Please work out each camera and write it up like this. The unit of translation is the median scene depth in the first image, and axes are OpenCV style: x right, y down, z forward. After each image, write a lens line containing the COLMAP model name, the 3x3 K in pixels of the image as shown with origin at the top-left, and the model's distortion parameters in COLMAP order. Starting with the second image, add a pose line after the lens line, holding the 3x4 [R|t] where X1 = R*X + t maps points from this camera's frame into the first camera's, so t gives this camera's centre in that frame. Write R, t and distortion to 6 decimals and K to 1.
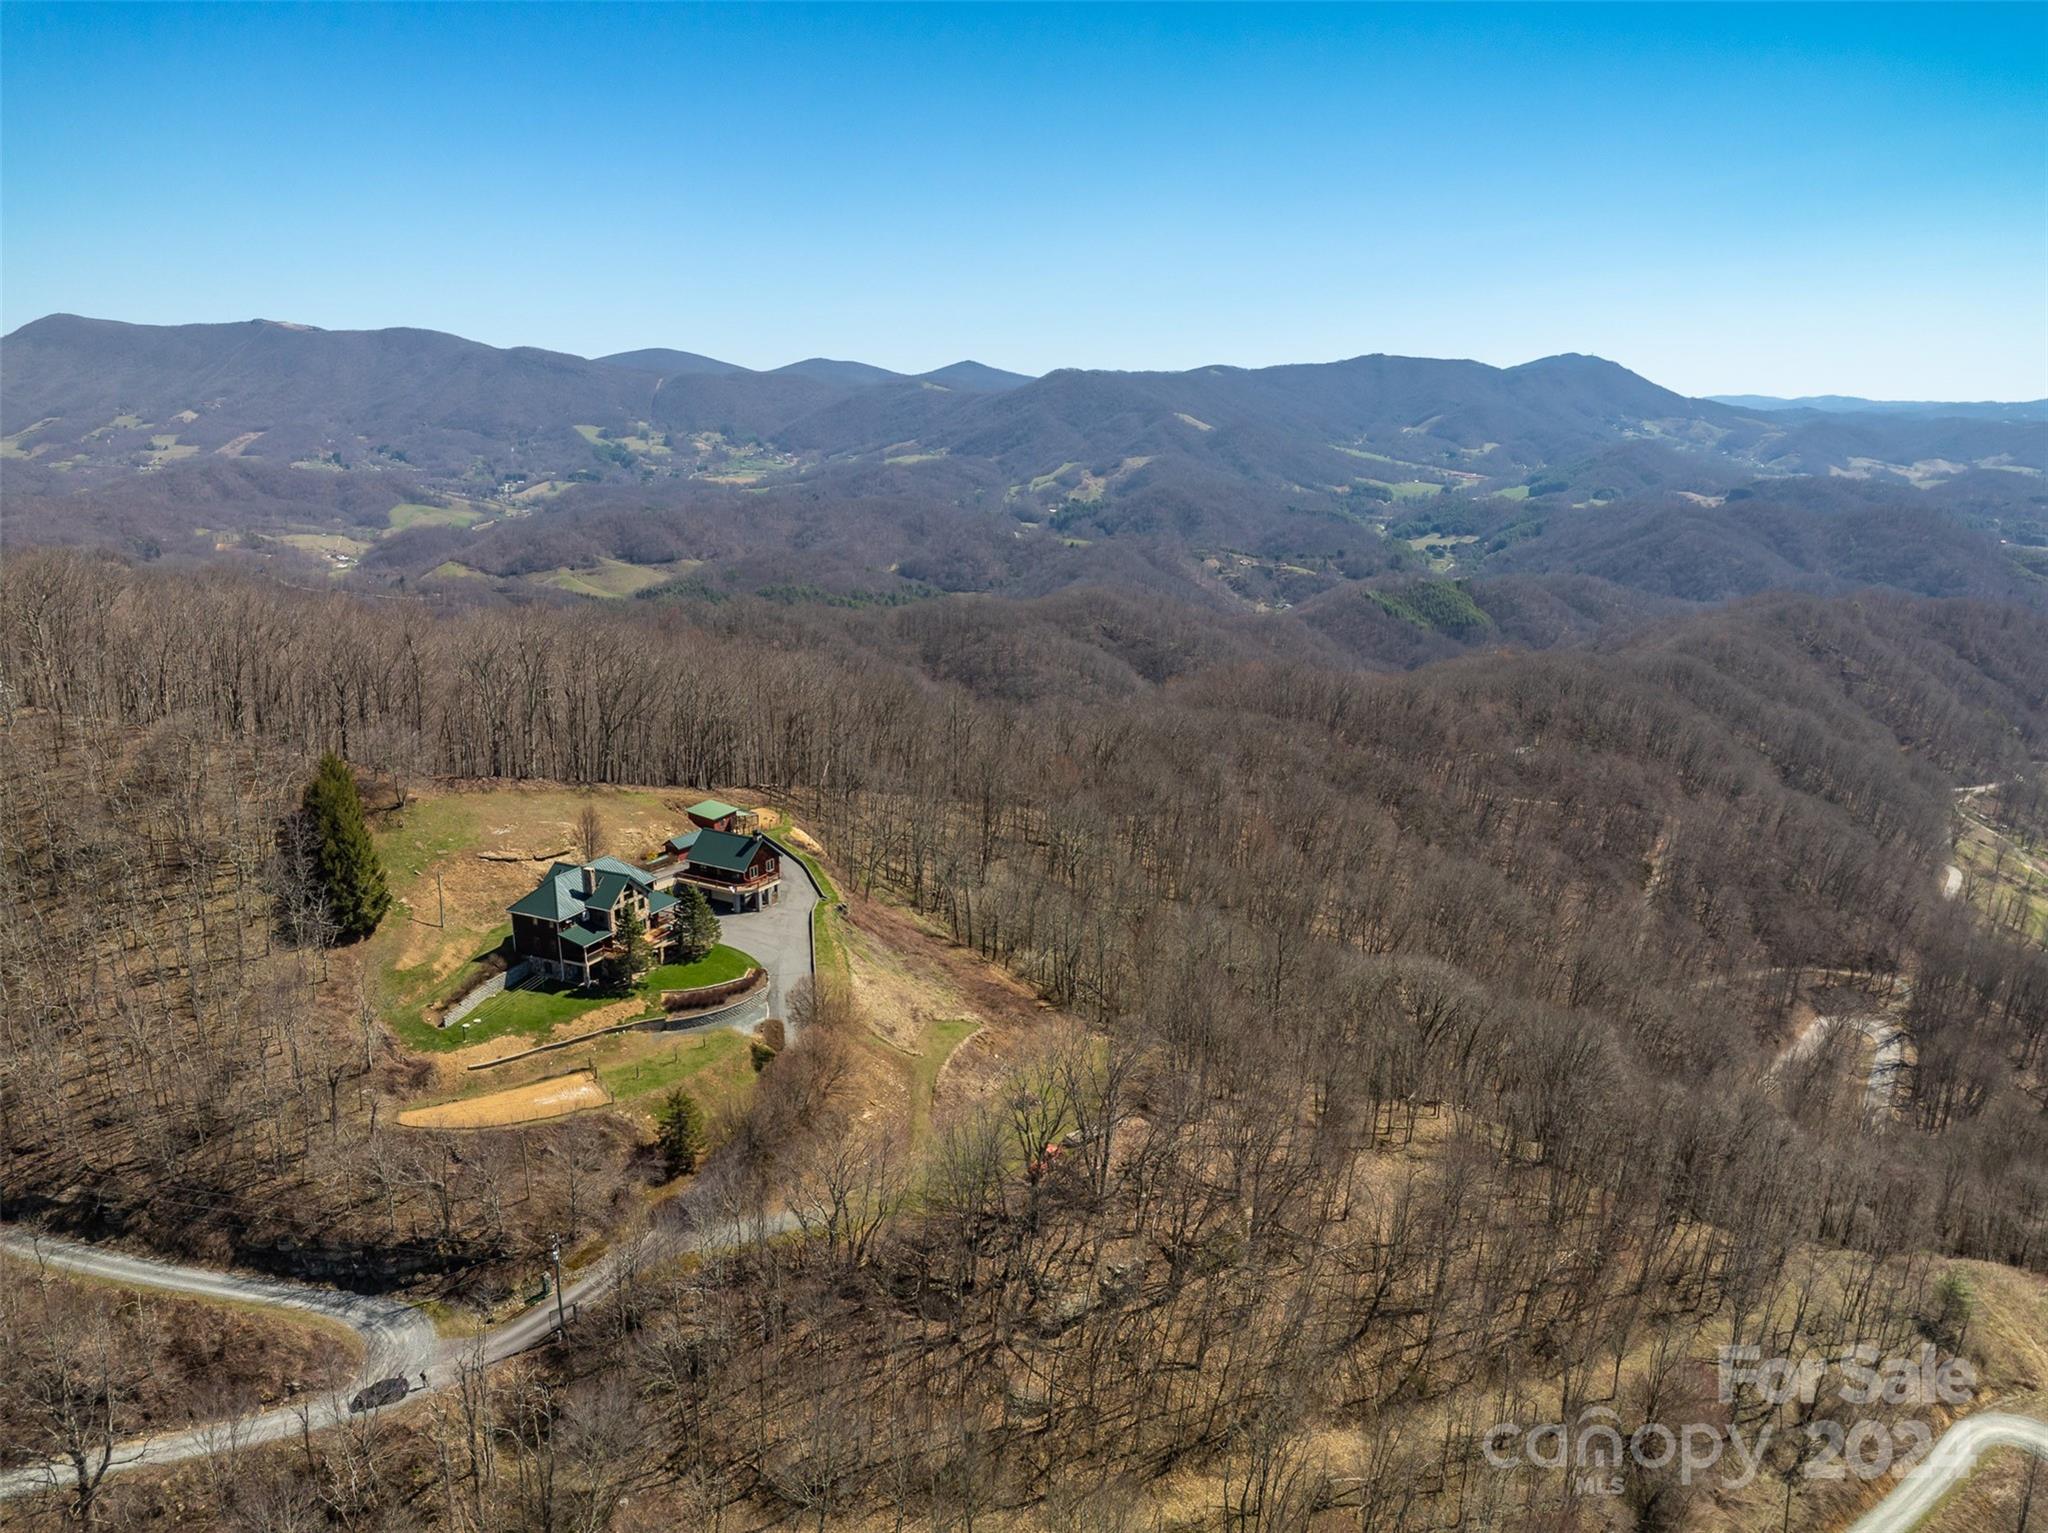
lens RADIAL K [[1442.3, 0, 1022.2], [0, 1442.3, 755.1], [0, 0, 1]] dist [-0.039656, 0.000032]
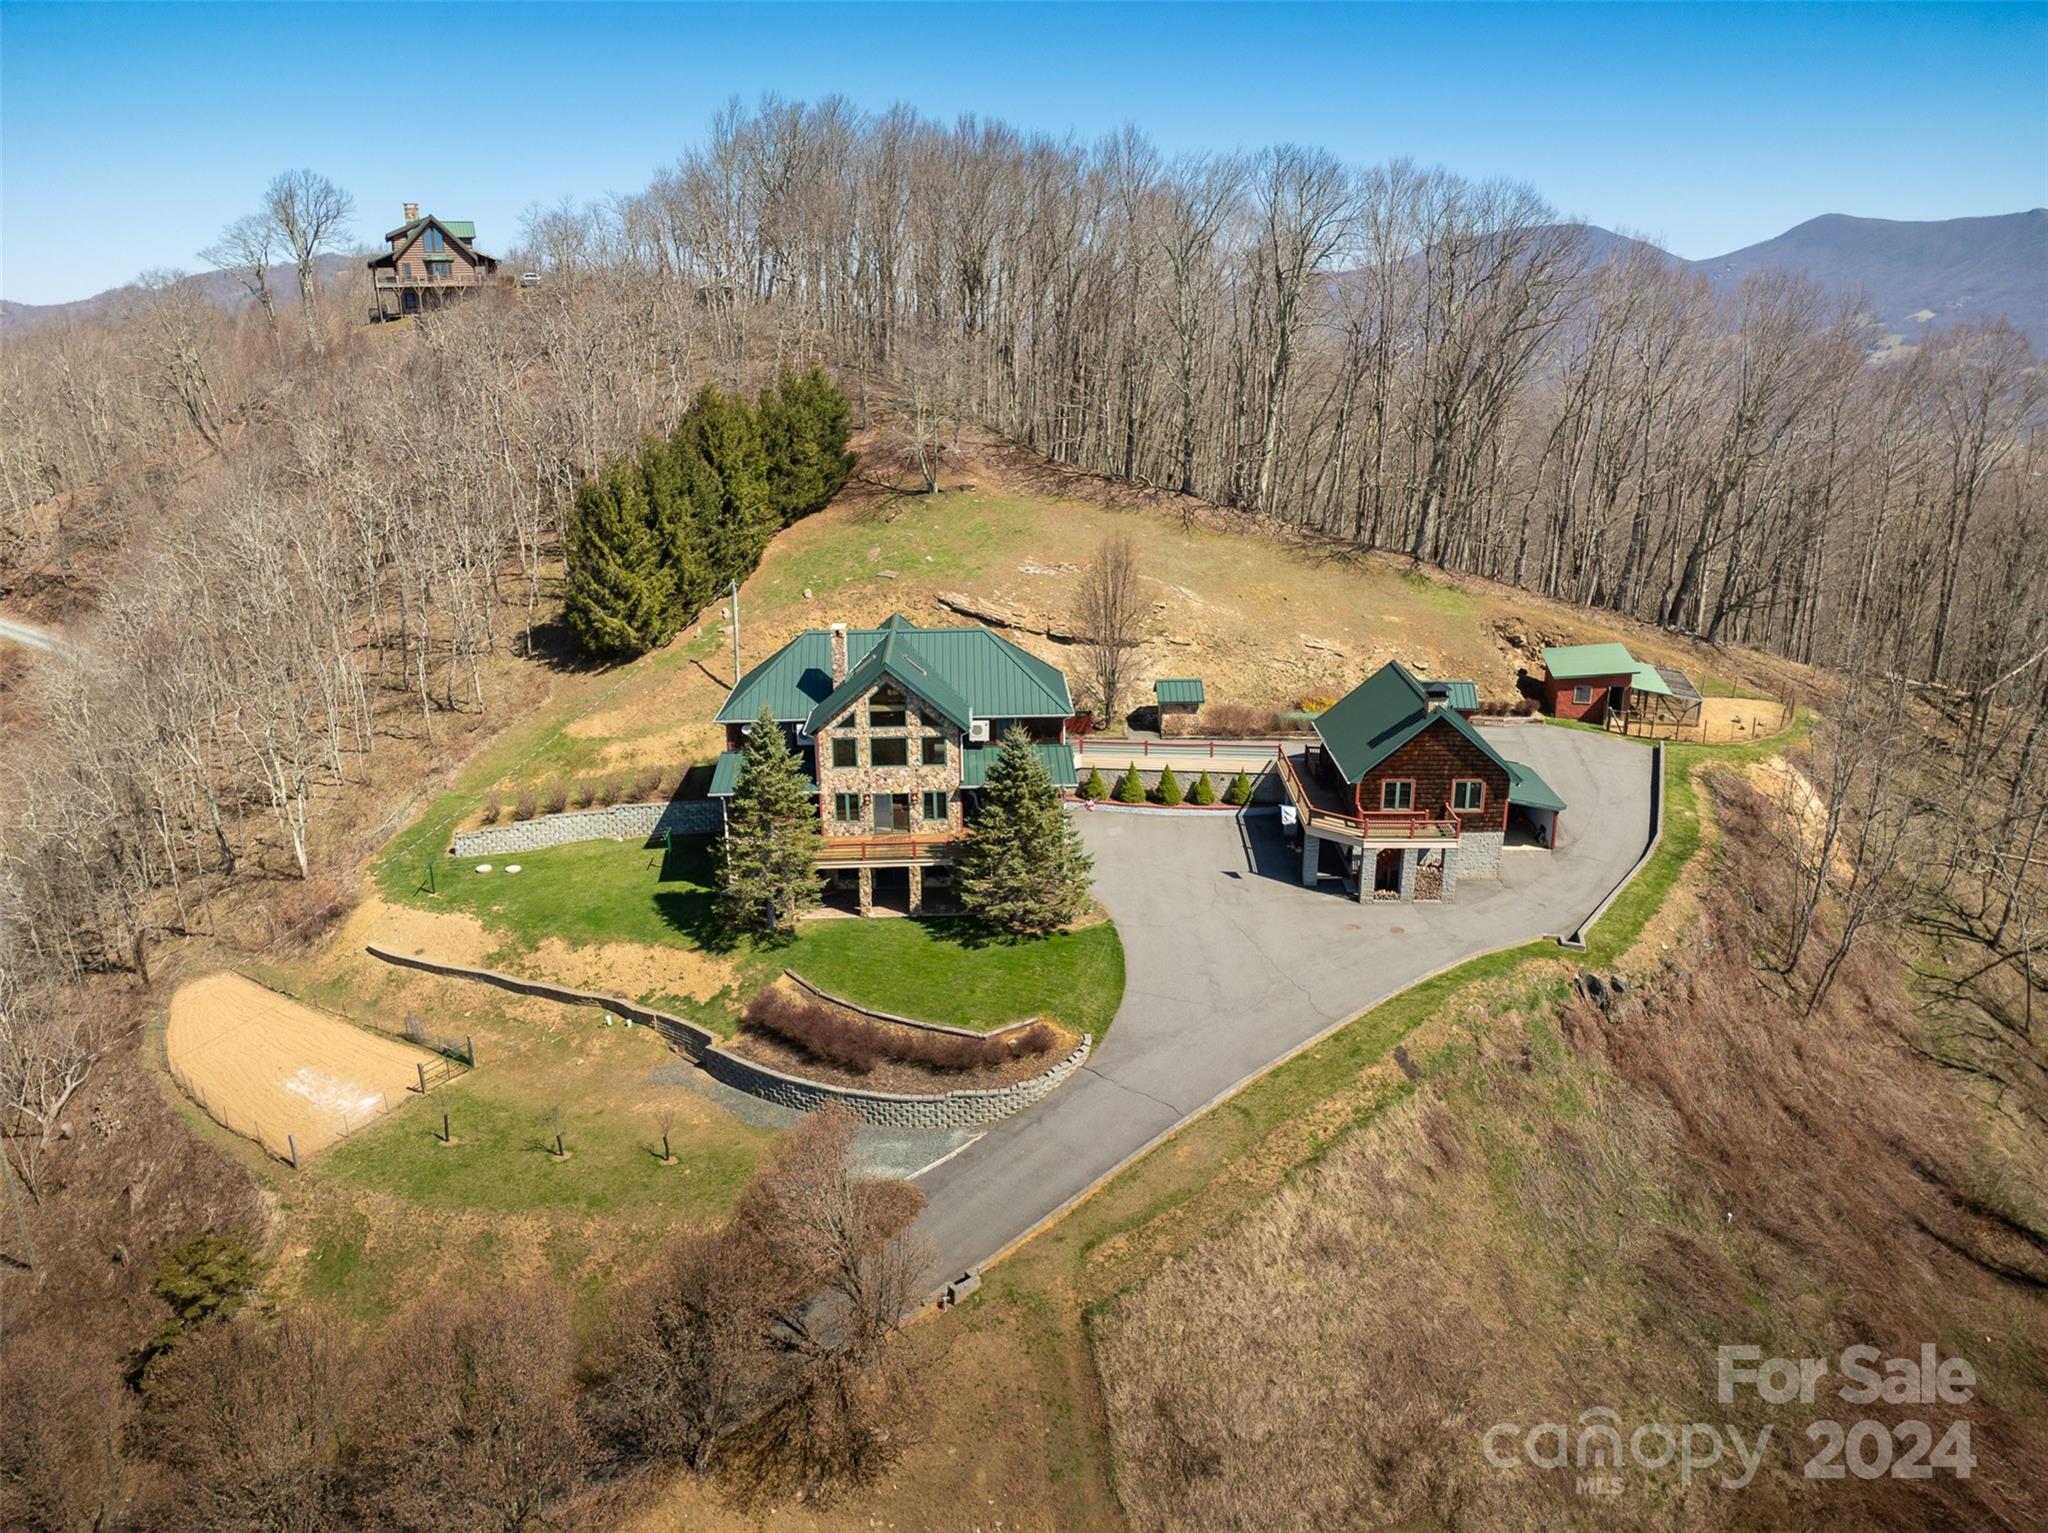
lens RADIAL K [[1432.0, 0, 1024.0], [0, 1432.0, 766.5], [0, 0, 1]] dist [-0.024743, 0.005192]
pose [[0.475348, 0.259904, -0.840532, 0.011040], [-0.202893, 0.962002, 0.182722, 0.004752], [0.856083, 0.083681, 0.510019, 0.123600]]
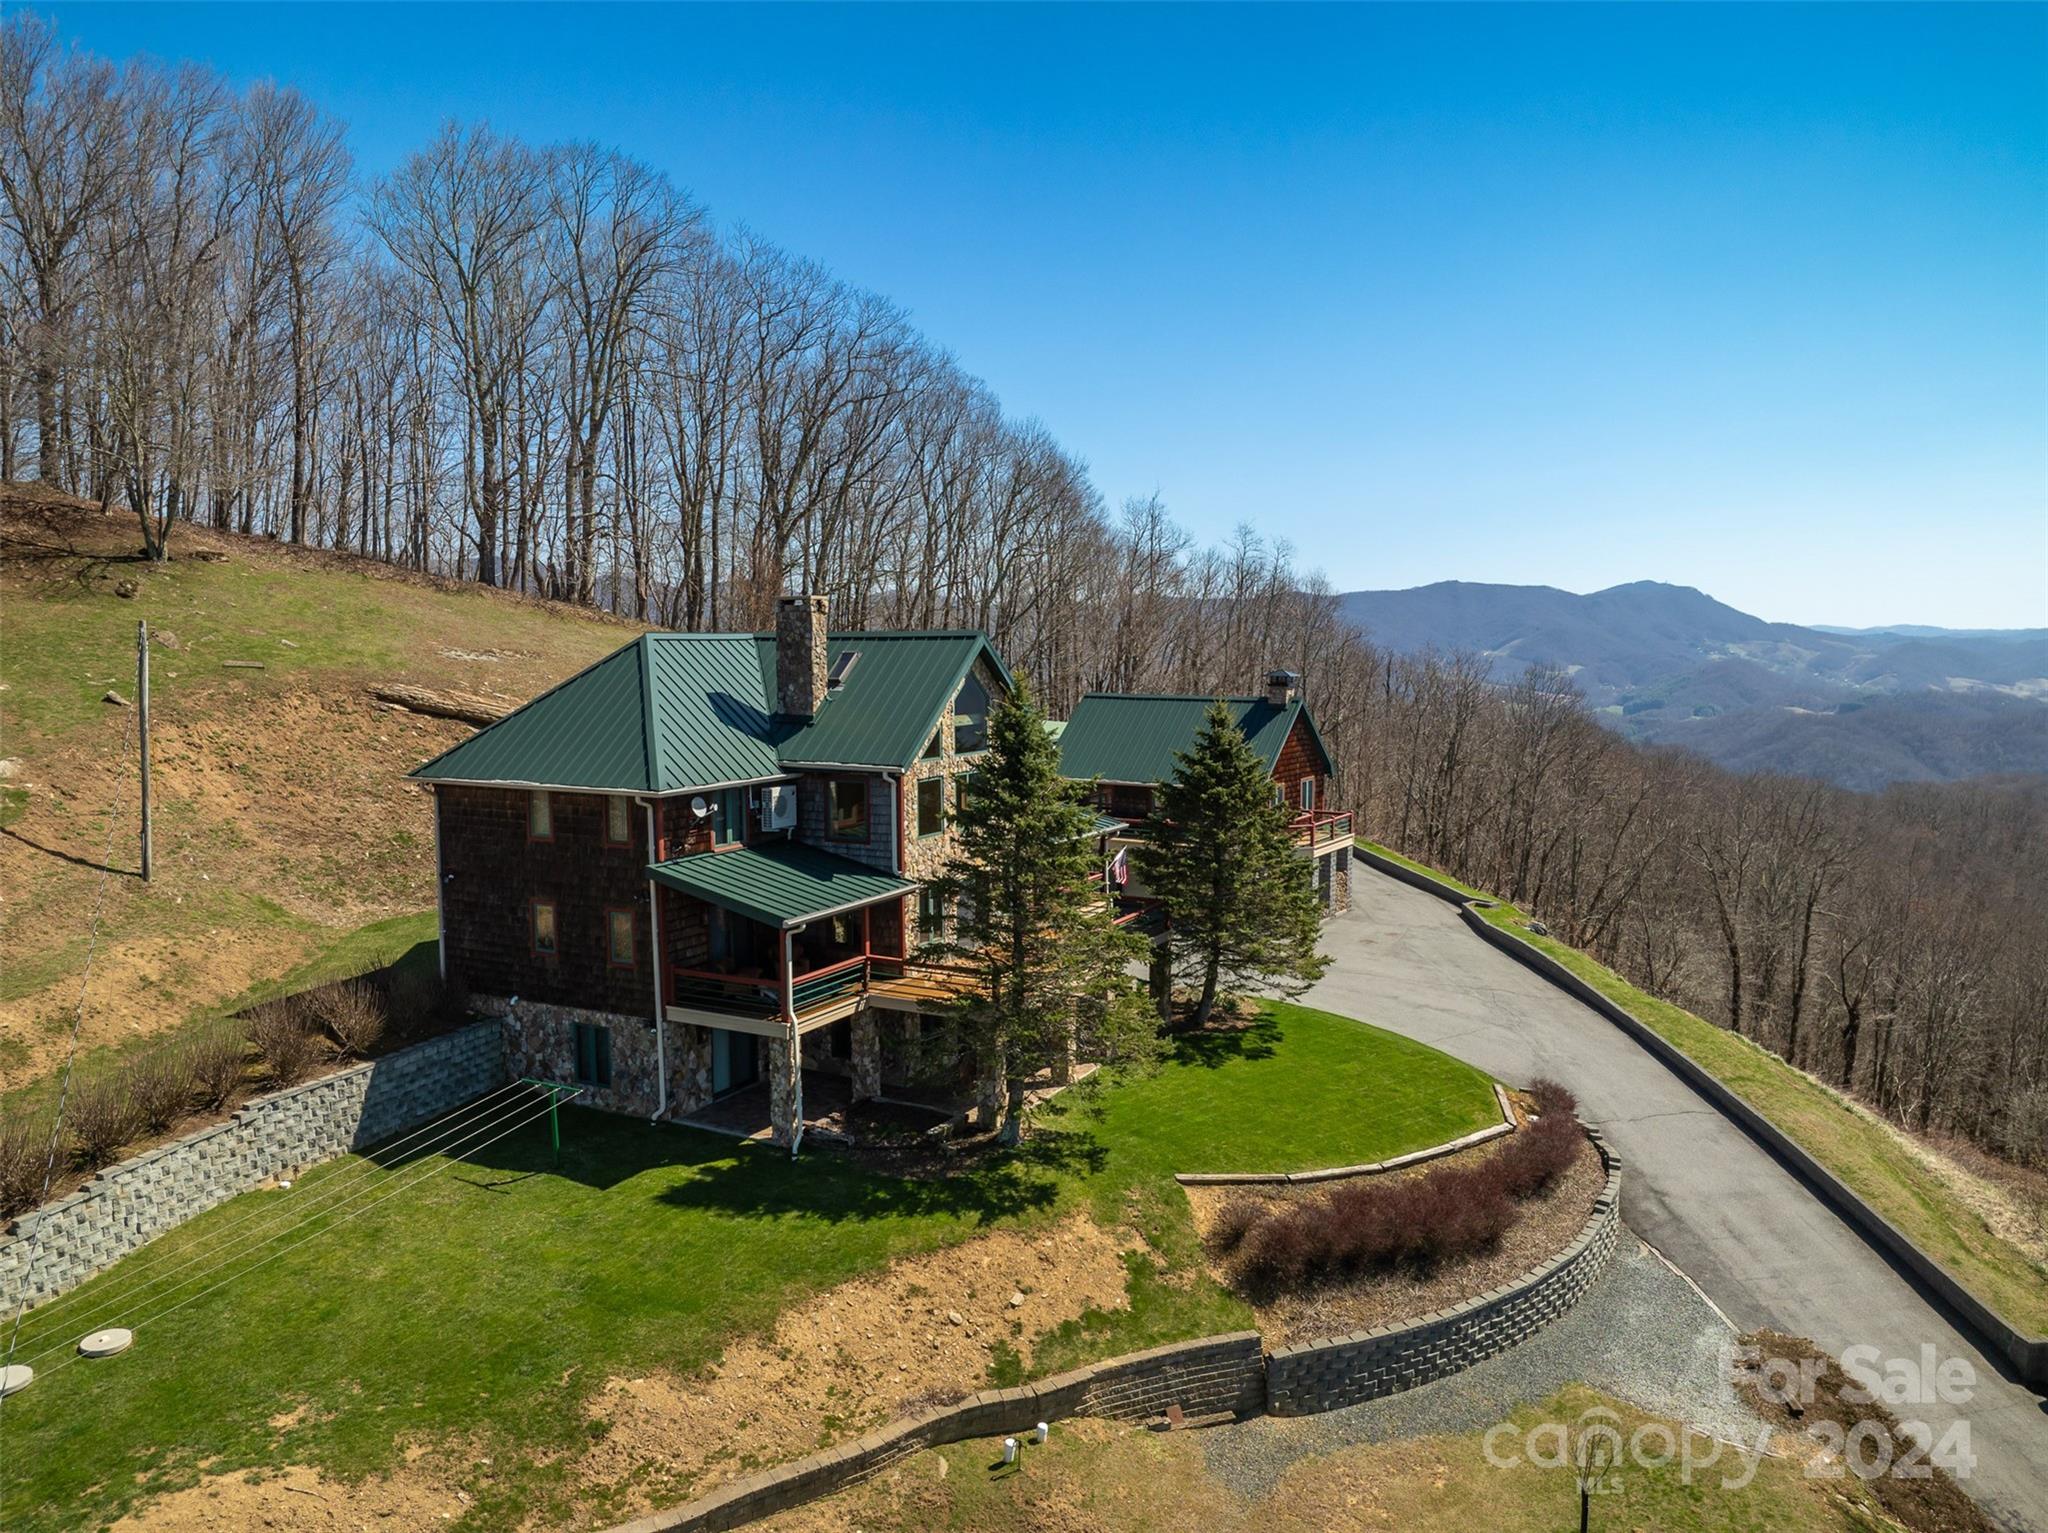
lens RADIAL K [[1439.1, 0, 1024.0], [0, 1439.1, 766.5], [0, 0, 1]] dist [-0.039876, 0.003464]
pose [[0.998956, 0.002424, -0.045612, -0.037887], [-0.009301, 0.988466, -0.151160, 0.020113], [0.044720, 0.151426, 0.987456, 0.116107]]
